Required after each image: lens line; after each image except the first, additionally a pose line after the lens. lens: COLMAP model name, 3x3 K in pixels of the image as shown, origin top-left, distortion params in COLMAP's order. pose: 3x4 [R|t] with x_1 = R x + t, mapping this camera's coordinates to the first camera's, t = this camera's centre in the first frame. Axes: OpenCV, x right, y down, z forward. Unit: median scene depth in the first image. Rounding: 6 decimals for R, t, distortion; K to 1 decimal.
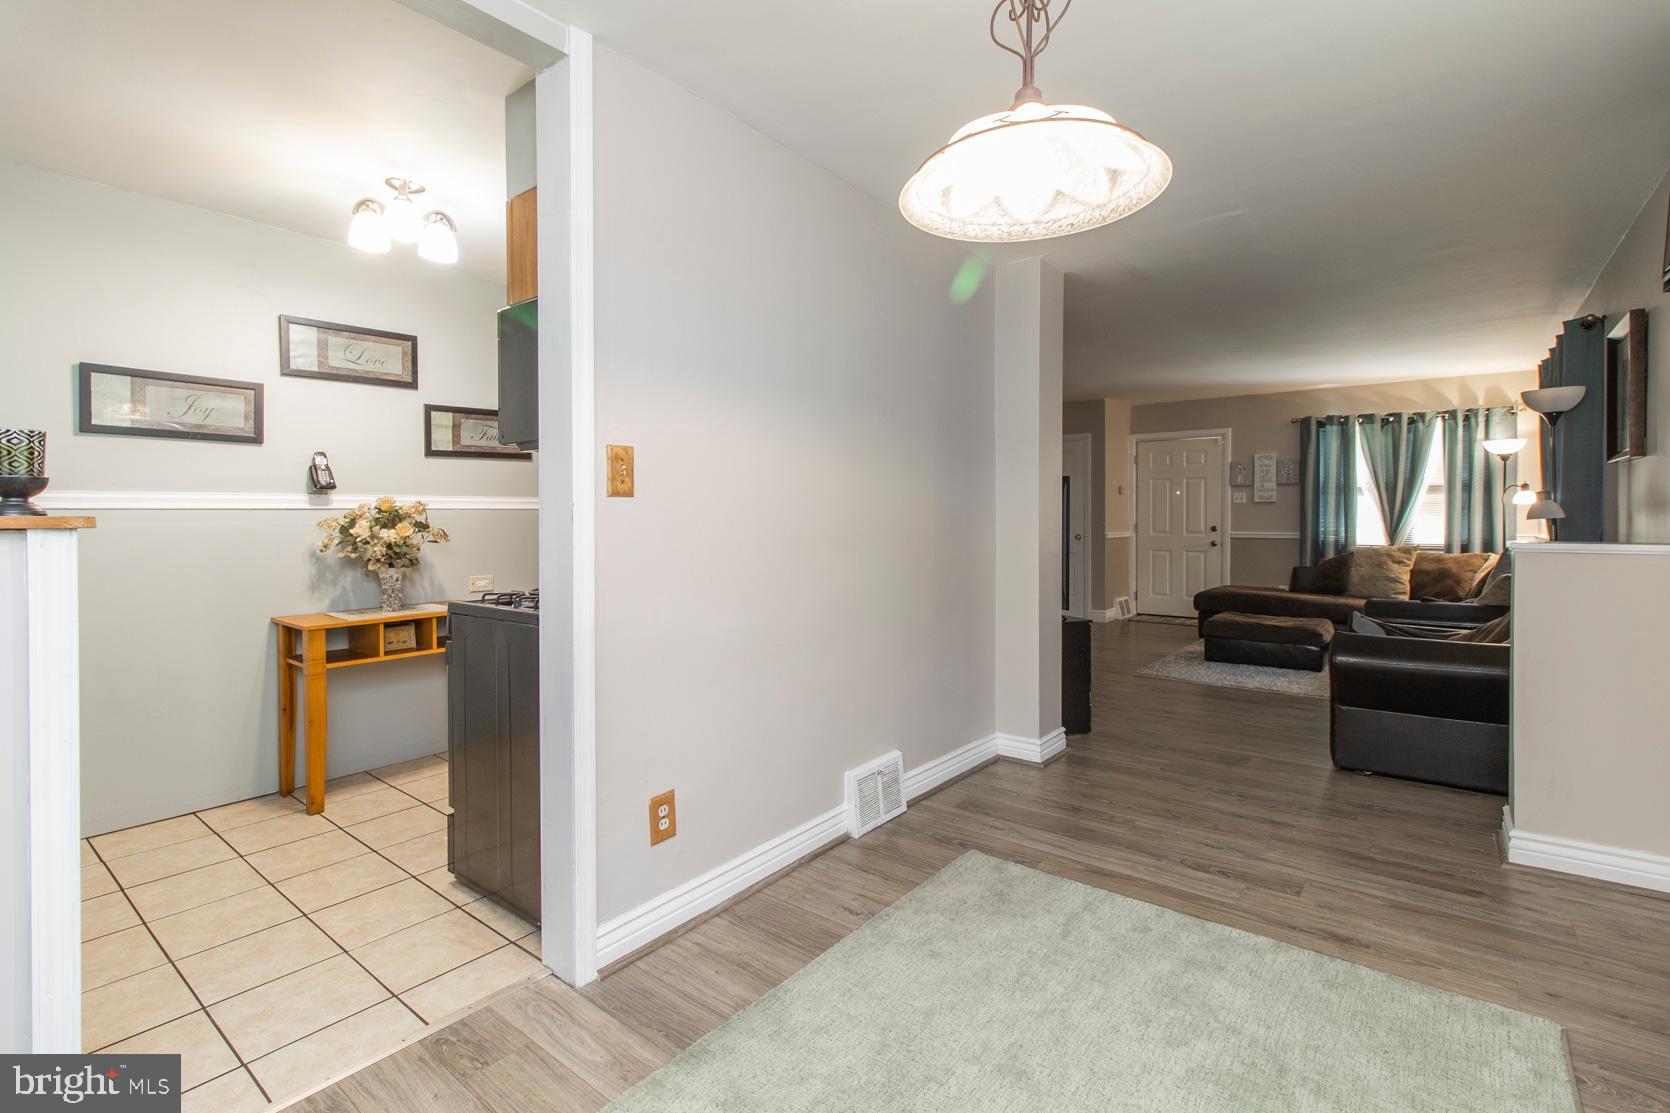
lens RADIAL K [[784.5, 0, 809.3], [0, 784.5, 519.9], [0, 0, 1]] dist [0.003855, 0.002158]
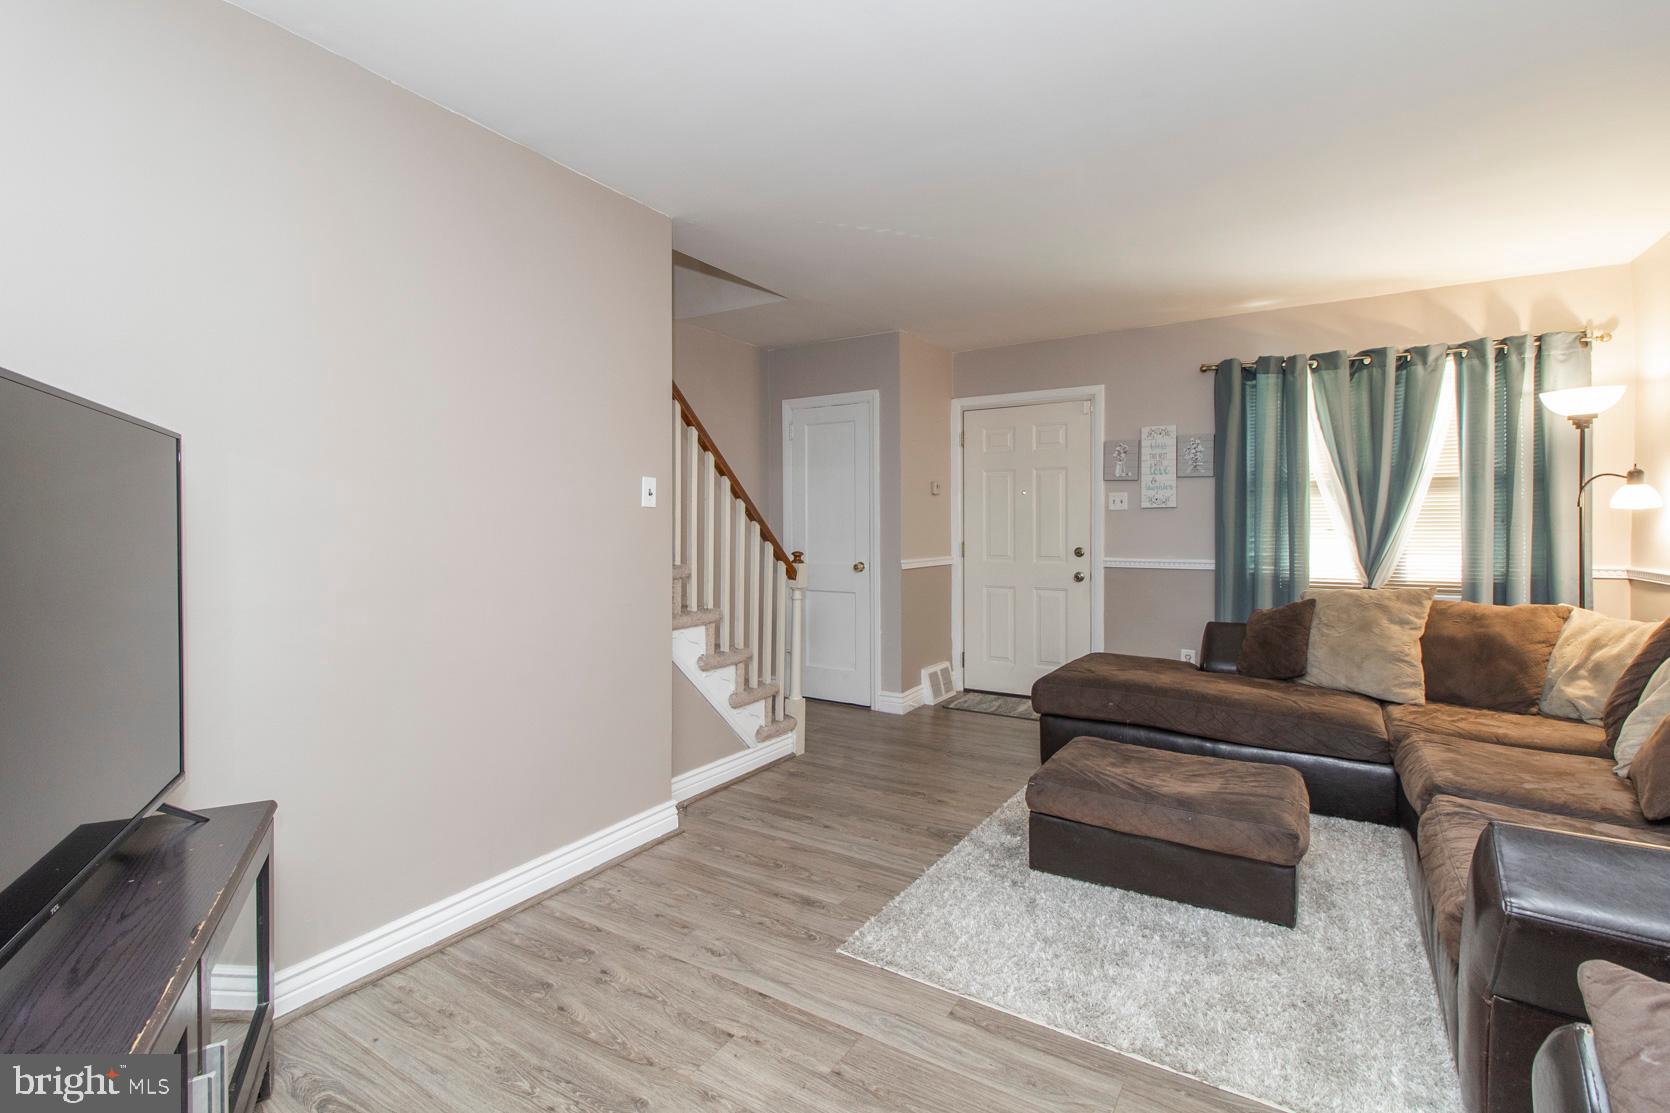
lens RADIAL K [[784.5, 0, 822.2], [0, 784.5, 524.0], [0, 0, 1]] dist [0.003855, 0.002158]
pose [[0.992889, 0.000827, 0.119043, 0.281591], [0.000211, 0.999962, -0.008711, -0.005690], [-0.119046, 0.008675, 0.992851, 0.483633]]
